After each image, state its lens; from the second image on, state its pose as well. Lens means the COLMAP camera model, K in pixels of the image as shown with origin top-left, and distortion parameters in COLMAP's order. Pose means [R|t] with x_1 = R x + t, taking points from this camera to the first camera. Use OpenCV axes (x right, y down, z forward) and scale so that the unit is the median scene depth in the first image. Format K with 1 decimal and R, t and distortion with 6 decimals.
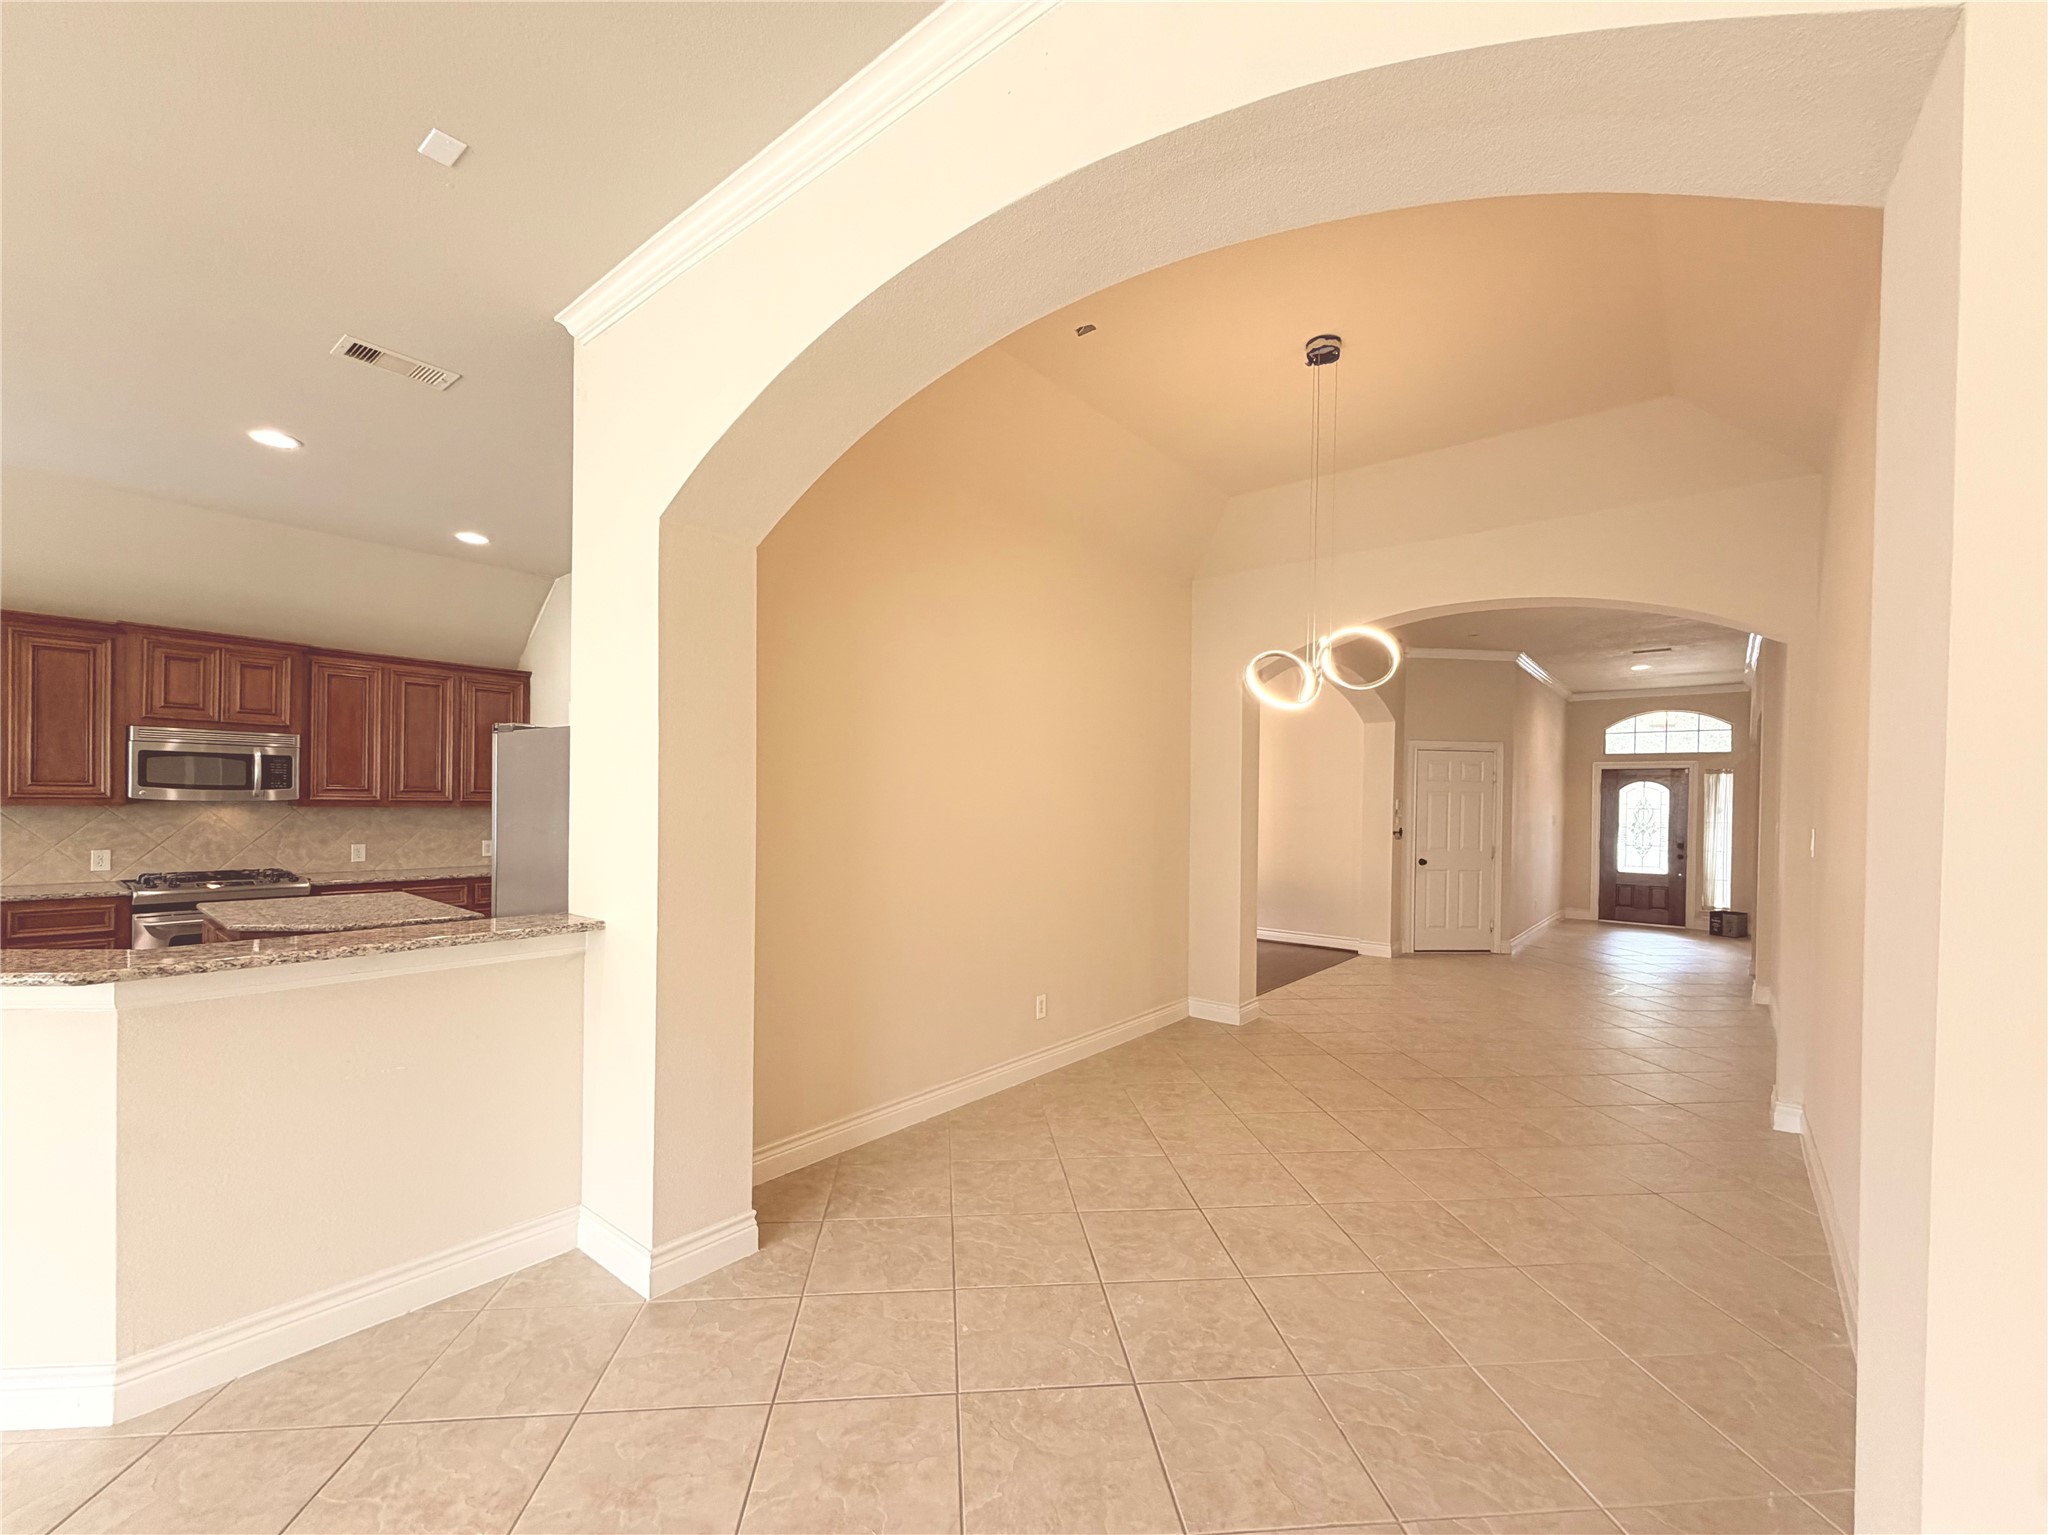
lens RADIAL K [[852.0, 0, 1020.0], [0, 852.0, 807.9], [0, 0, 1]] dist [-0.001414, -0.000267]
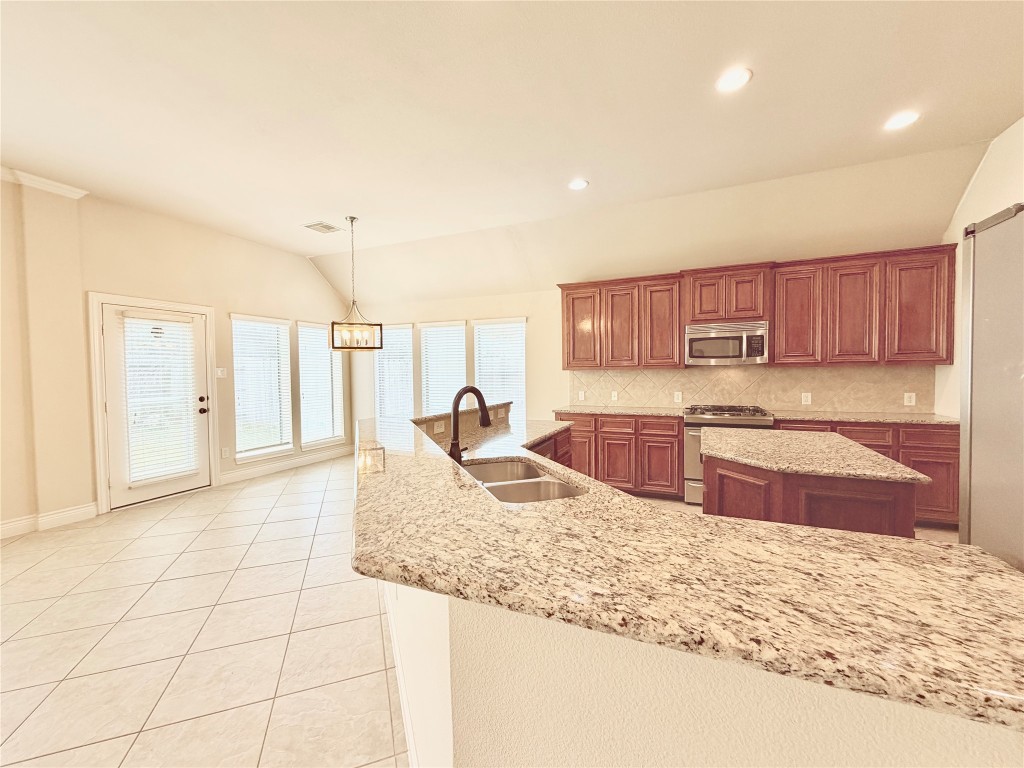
lens RADIAL K [[407.4, 0, 512.0], [0, 407.4, 384.0], [0, 0, 1]] dist [0.000217, 0.000019]
pose [[0.260113, 0.009486, -0.965532, -0.259331], [0.010645, 0.999863, 0.012691, 0.015045], [0.965519, -0.013580, 0.259977, 0.367408]]
